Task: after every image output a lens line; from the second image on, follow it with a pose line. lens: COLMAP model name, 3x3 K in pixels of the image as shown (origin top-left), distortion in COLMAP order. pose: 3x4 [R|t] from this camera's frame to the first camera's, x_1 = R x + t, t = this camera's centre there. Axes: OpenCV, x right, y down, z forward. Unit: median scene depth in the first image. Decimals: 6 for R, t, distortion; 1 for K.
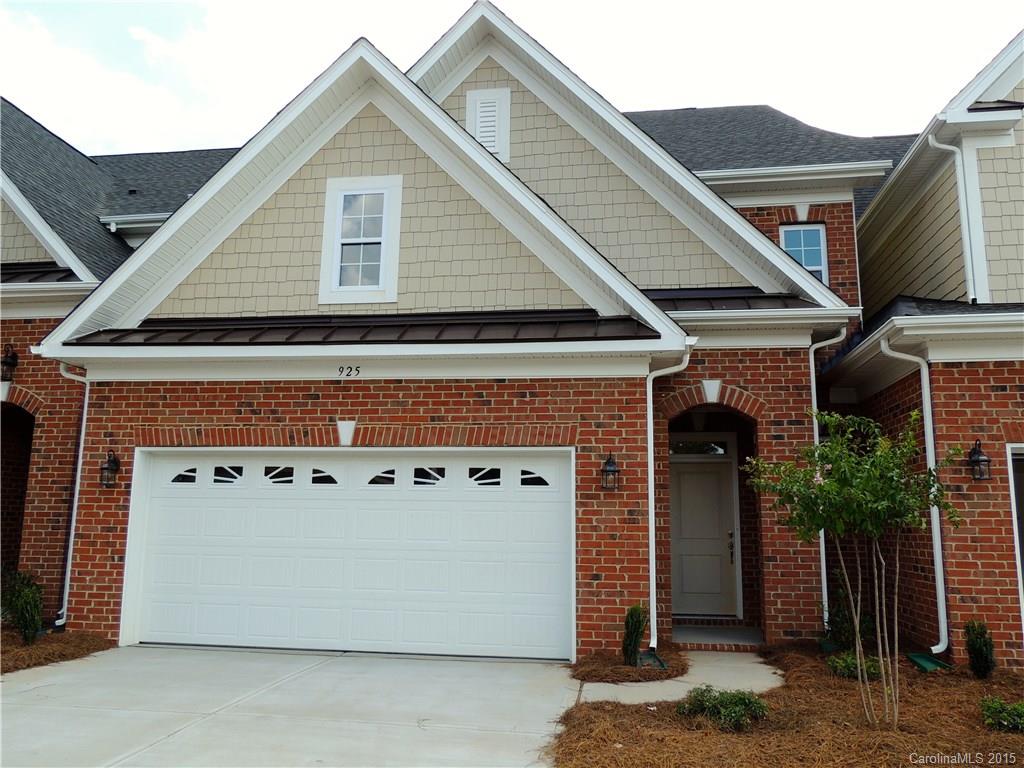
lens RADIAL K [[820.1, 0, 518.3], [0, 820.1, 379.0], [0, 0, 1]] dist [-0.020226, 0.015153]
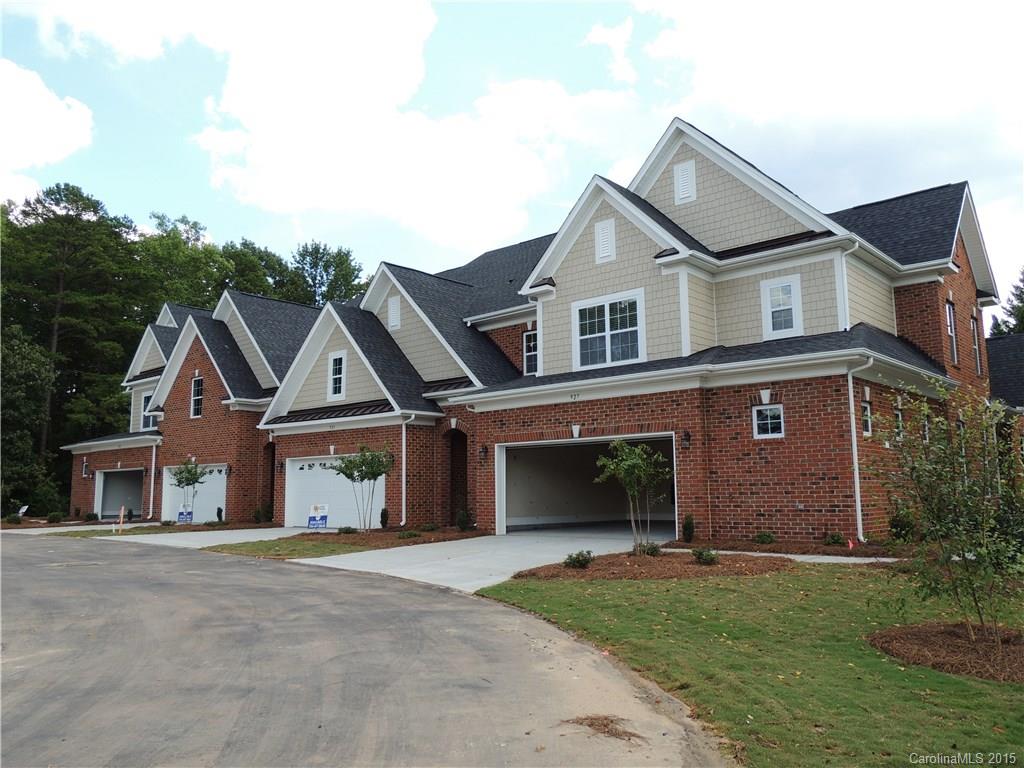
lens RADIAL K [[820.1, 0, 510.7], [0, 820.1, 386.4], [0, 0, 1]] dist [-0.020226, 0.015153]
pose [[0.829890, -0.095385, -0.549713, 1.773182], [0.120219, 0.992704, 0.009240, -0.097397], [0.544821, -0.073754, 0.835303, -0.934410]]
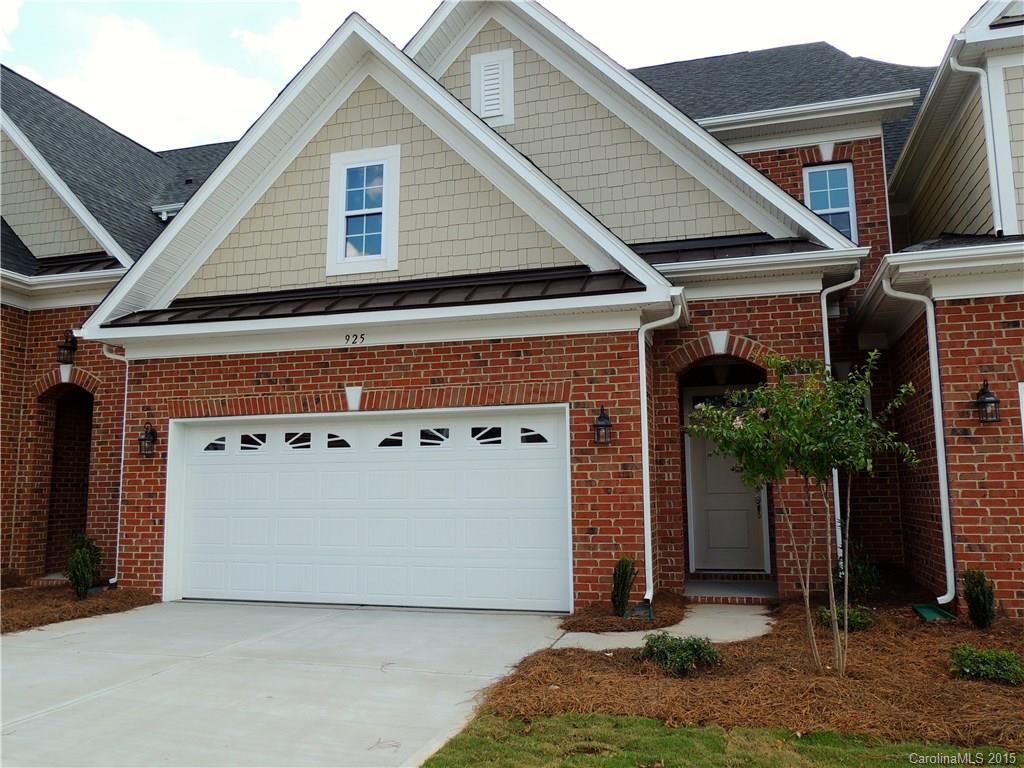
lens RADIAL K [[820.1, 0, 515.6], [0, 820.1, 378.7], [0, 0, 1]] dist [-0.020226, 0.015153]
pose [[0.990290, -0.040152, -0.133096, 0.129540], [0.045202, 0.998360, 0.035140, 0.013373], [0.131467, -0.040815, 0.990480, -0.004578]]
